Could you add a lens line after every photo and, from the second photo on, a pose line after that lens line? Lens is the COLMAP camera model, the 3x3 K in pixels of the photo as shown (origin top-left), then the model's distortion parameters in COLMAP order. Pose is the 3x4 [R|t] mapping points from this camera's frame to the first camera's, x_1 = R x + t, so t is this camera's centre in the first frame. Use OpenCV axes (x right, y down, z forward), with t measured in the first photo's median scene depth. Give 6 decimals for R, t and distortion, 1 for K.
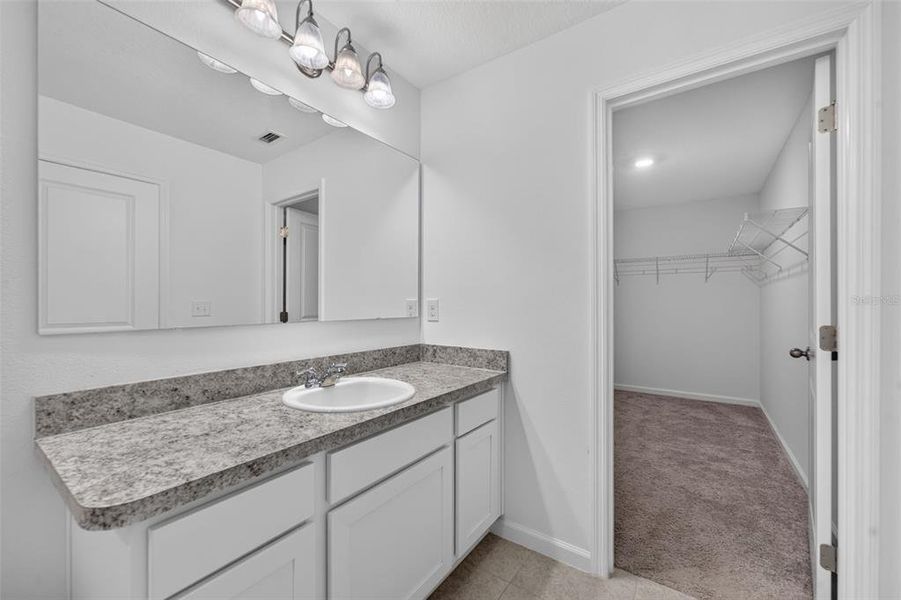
lens RADIAL K [[364.5, 0, 450.5], [0, 364.5, 300.0], [0, 0, 1]] dist [-0.001689, -0.000393]
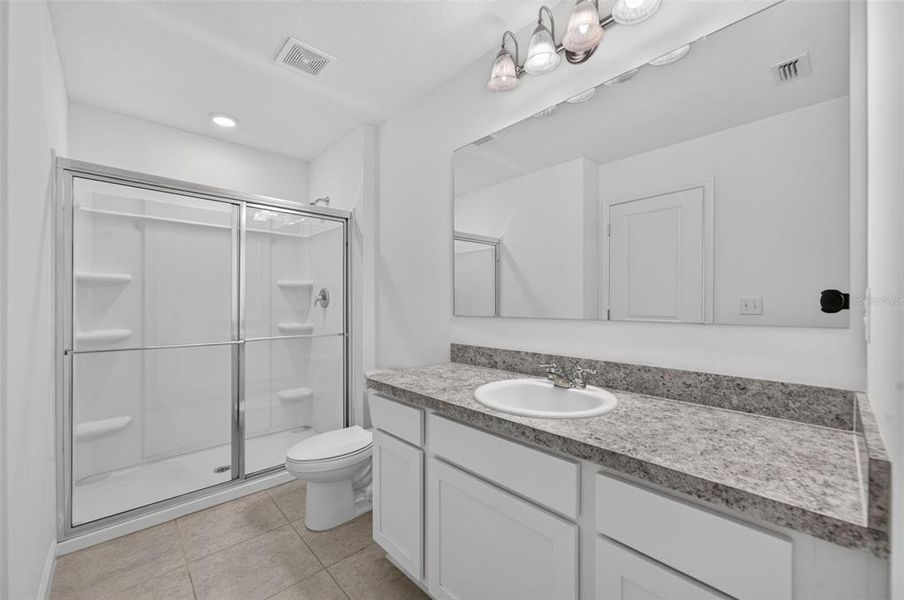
lens RADIAL K [[349.6, 0, 474.1], [0, 349.6, 307.4], [0, 0, 1]] dist [-0.000487, -0.000037]
pose [[-0.167340, 0.007970, -0.985867, 0.447842], [0.009882, 0.999931, 0.006406, 0.012023], [0.985850, -0.008671, -0.167407, 0.671163]]
